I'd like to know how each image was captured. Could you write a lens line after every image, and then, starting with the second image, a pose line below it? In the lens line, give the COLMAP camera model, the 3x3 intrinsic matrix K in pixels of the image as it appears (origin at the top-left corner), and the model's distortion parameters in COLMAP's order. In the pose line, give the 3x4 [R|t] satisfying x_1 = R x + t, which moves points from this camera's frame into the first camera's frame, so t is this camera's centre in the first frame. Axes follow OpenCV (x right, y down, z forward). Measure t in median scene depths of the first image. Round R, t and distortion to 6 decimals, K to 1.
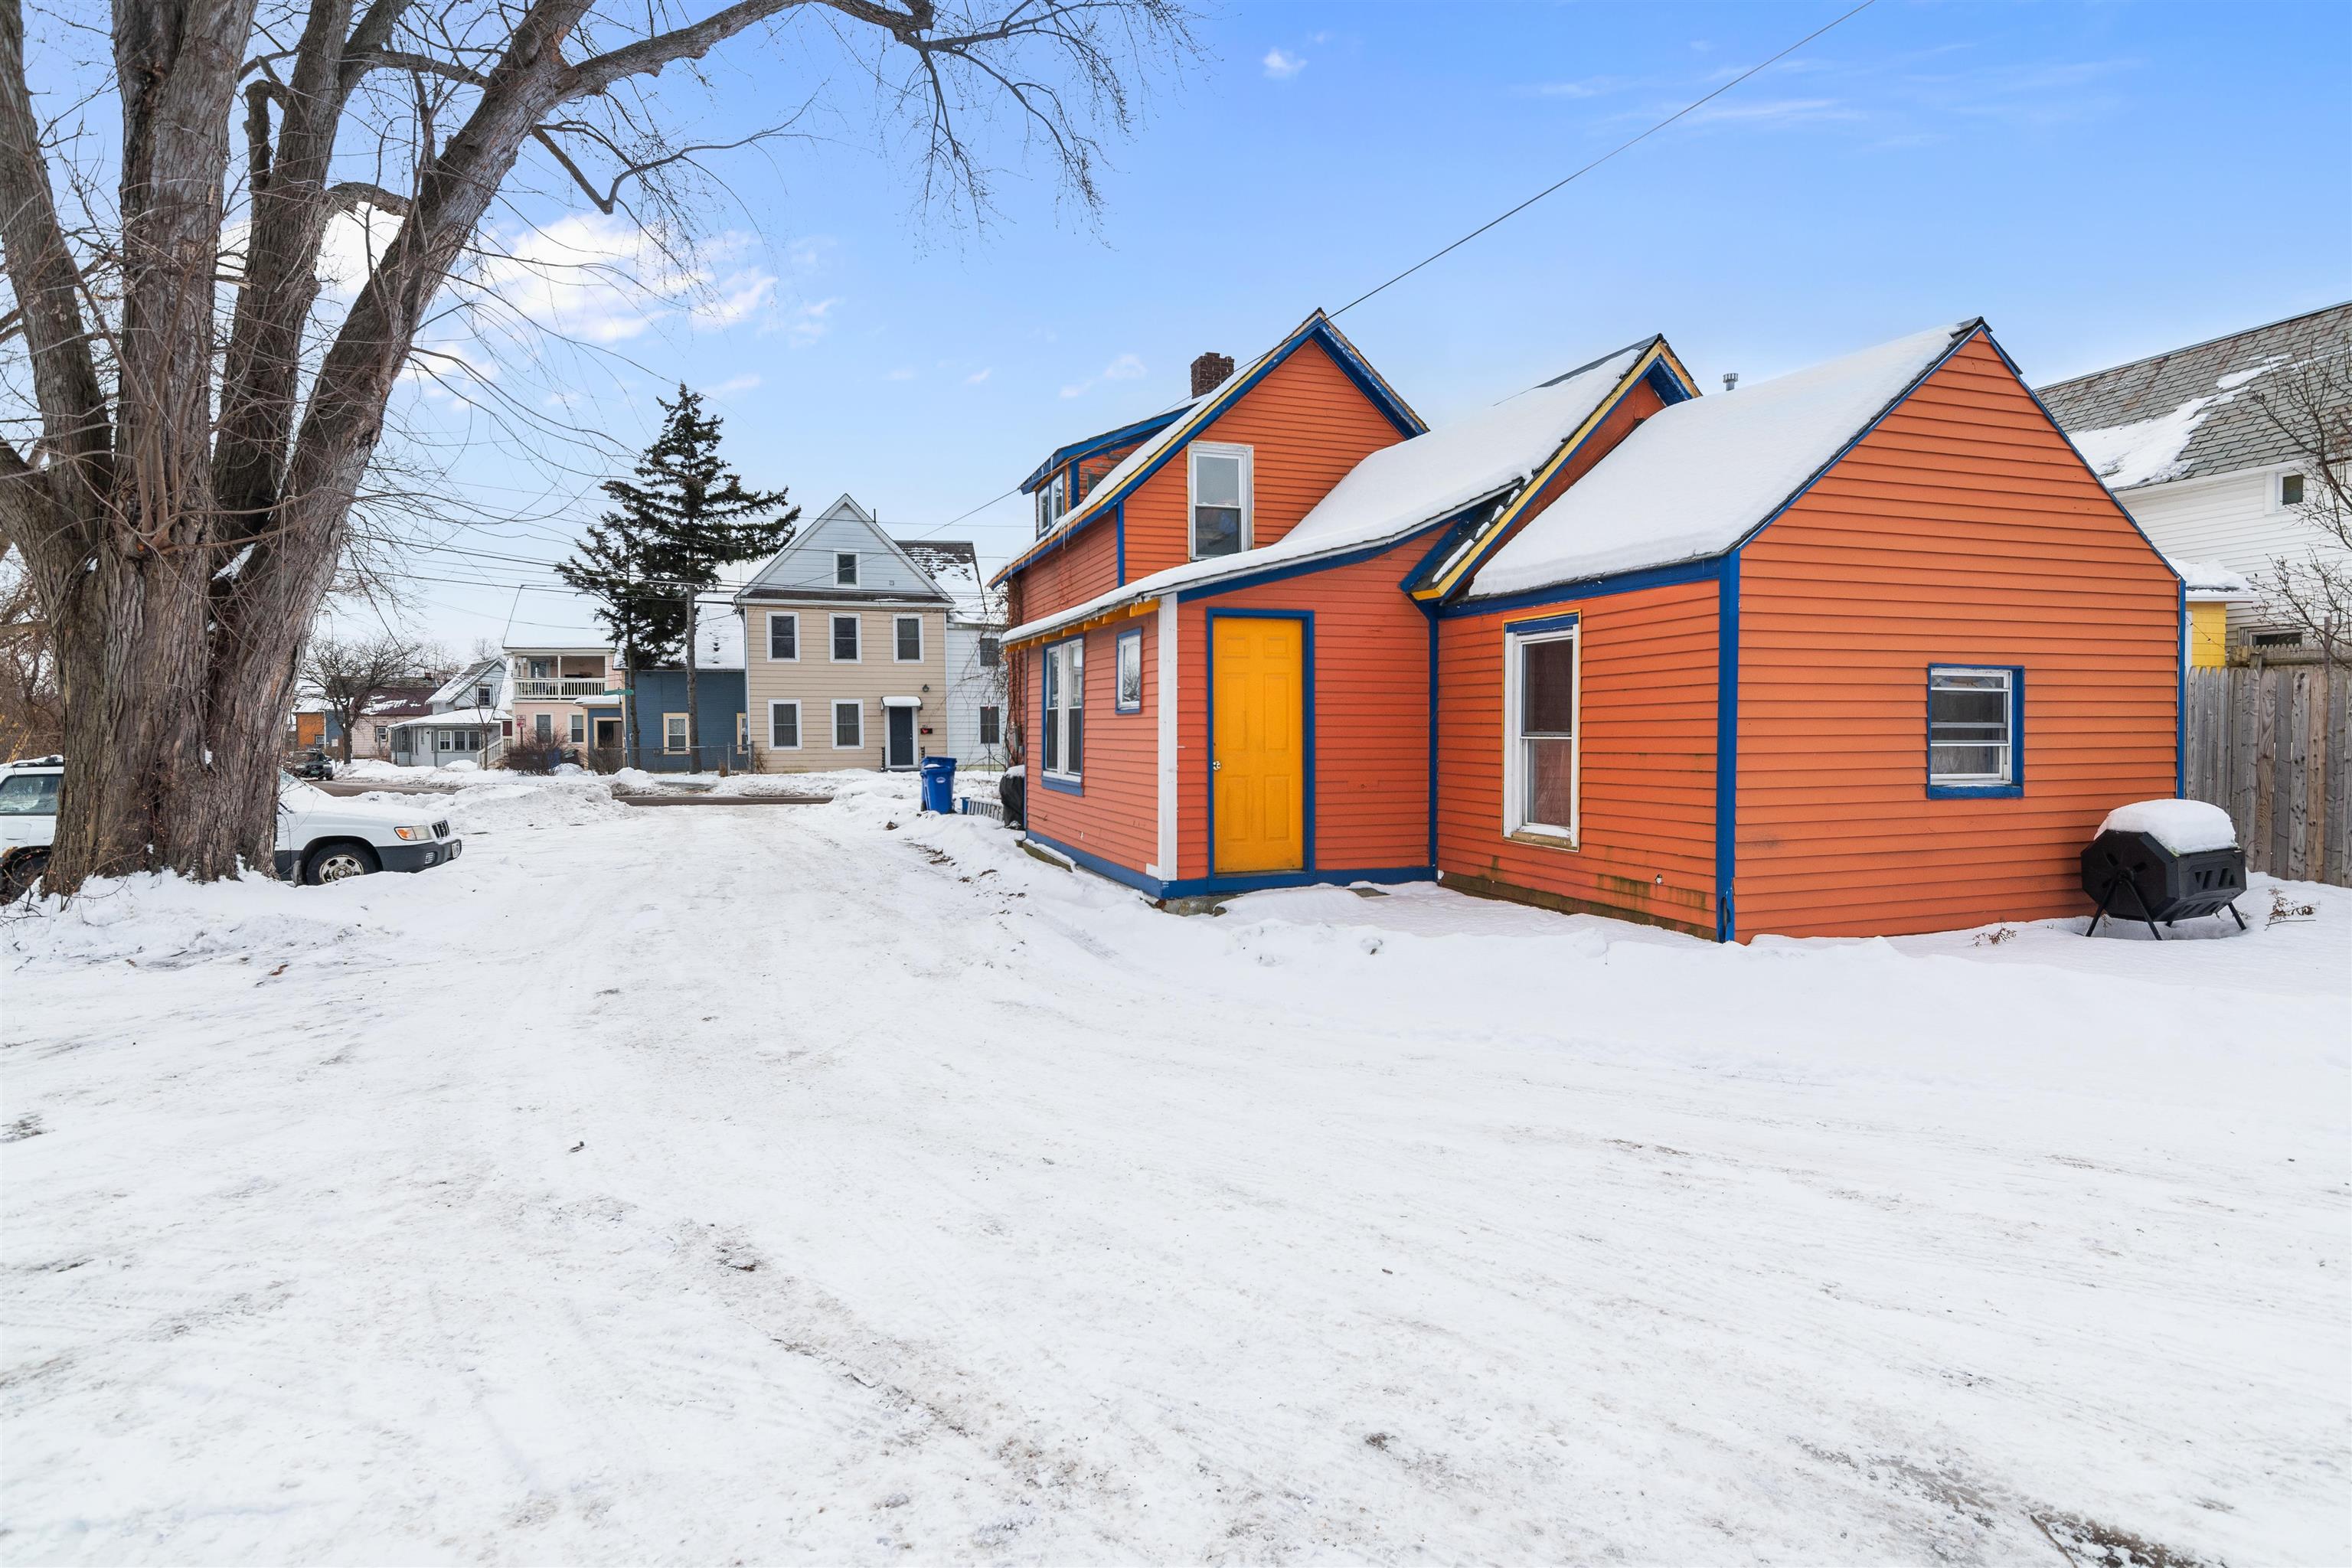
lens RADIAL K [[1110.2, 0, 1175.4], [0, 1110.2, 730.8], [0, 0, 1]] dist [0.000174, 0.000150]
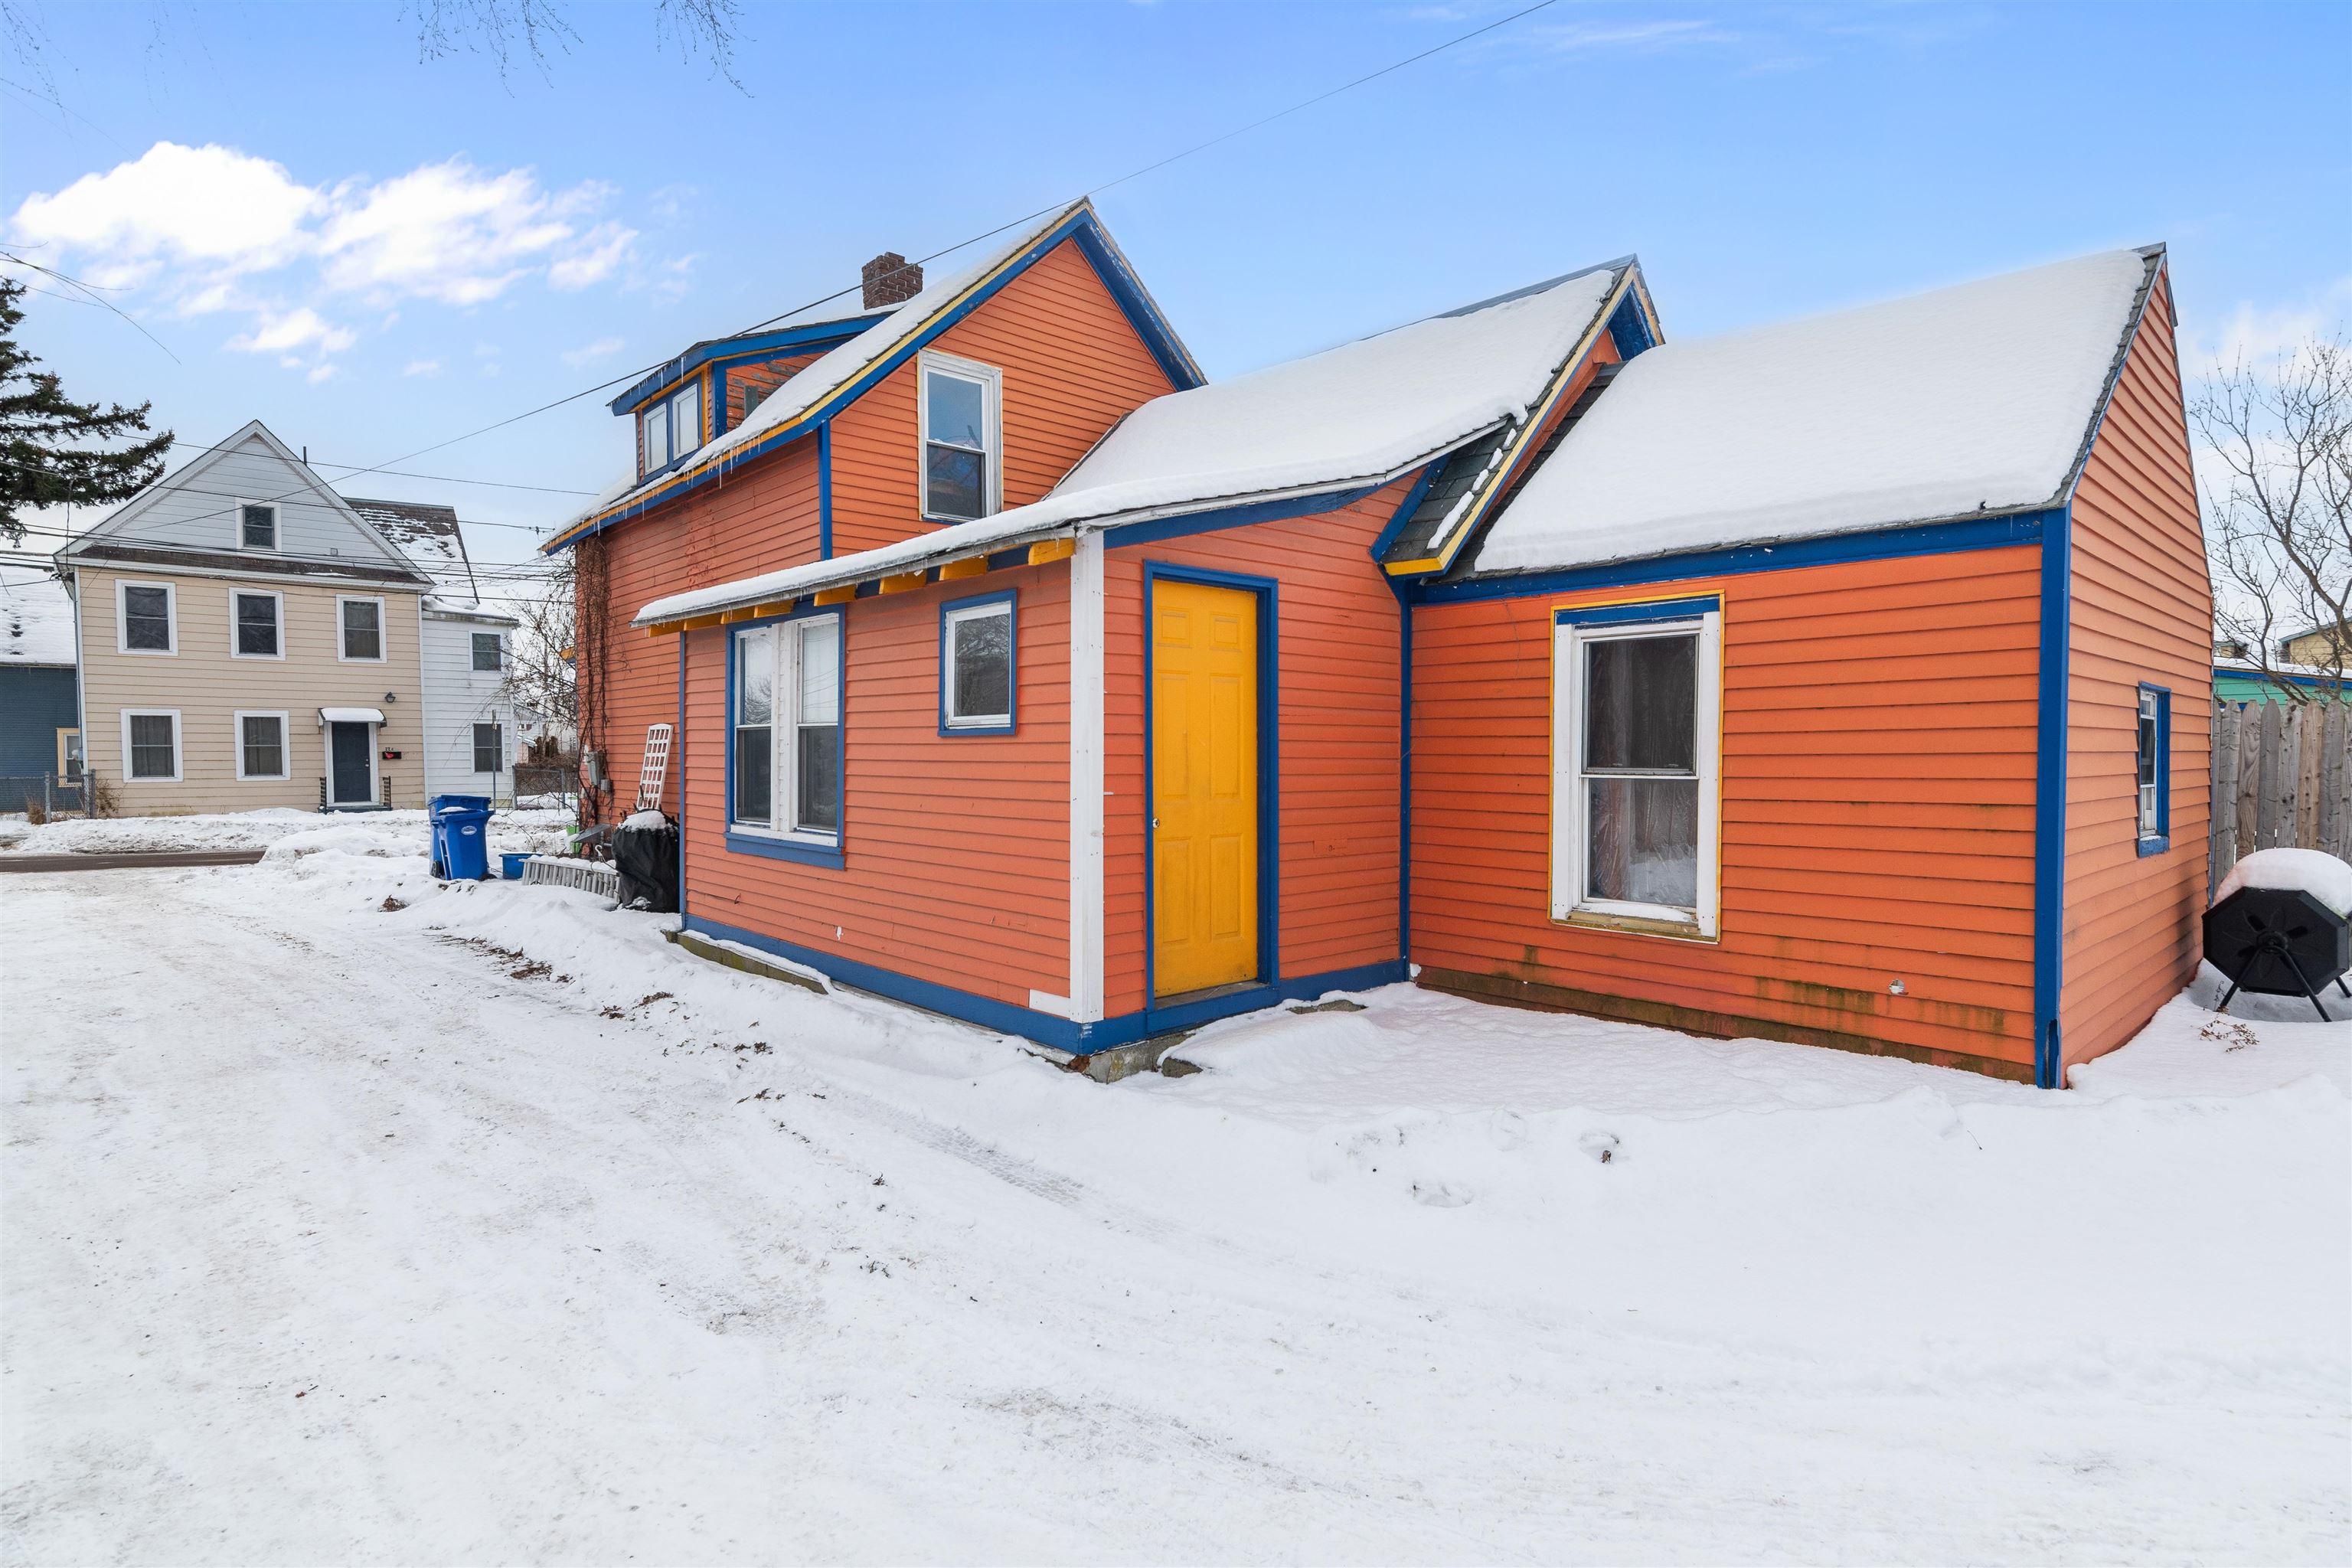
lens RADIAL K [[1162.7, 0, 1173.8], [0, 1162.7, 777.1], [0, 0, 1]] dist [0.001323, 0.000819]
pose [[0.923741, -0.003365, 0.383003, -0.143545], [-0.003682, 0.999837, 0.017665, -0.003693], [-0.383000, -0.017729, 0.923578, 0.300233]]
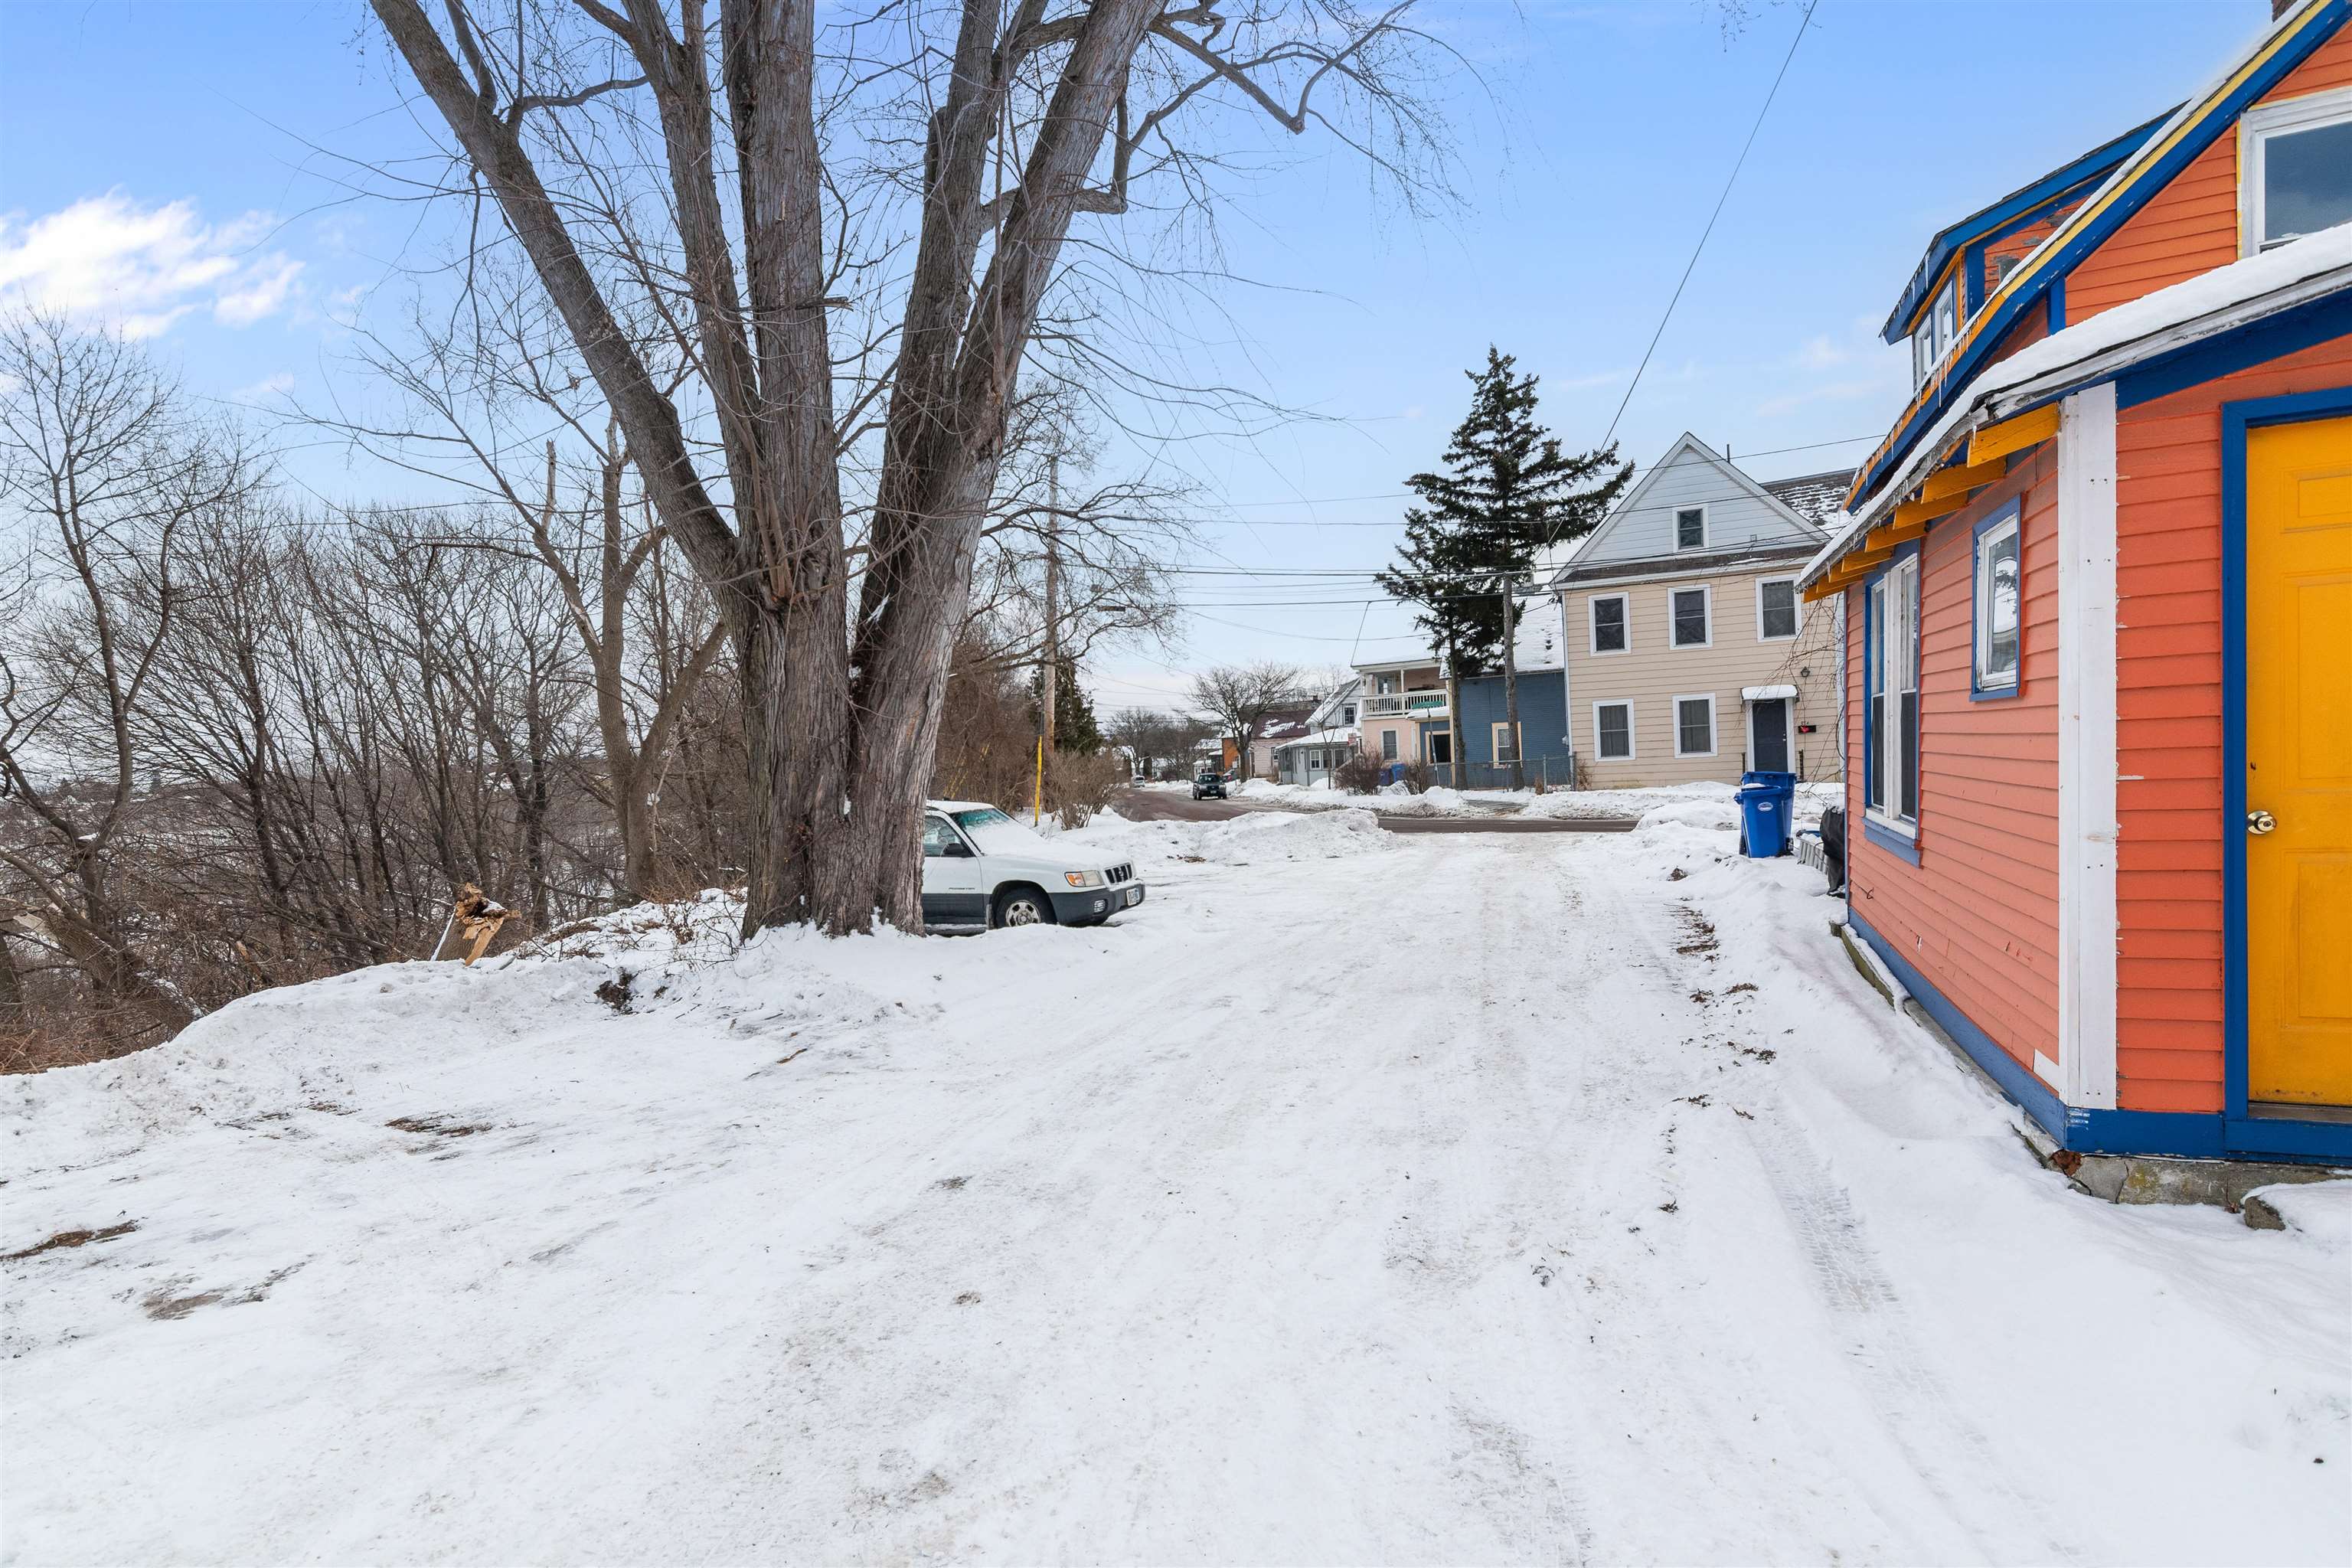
lens RADIAL K [[1202.5, 0, 1122.6], [0, 1202.5, 822.2], [0, 0, 1]] dist [0.000885, 0.000466]
pose [[0.719254, 0.003581, -0.694738, 0.031988], [0.046413, 0.997505, 0.053192, -0.006442], [0.693195, -0.070503, 0.717293, 0.319969]]
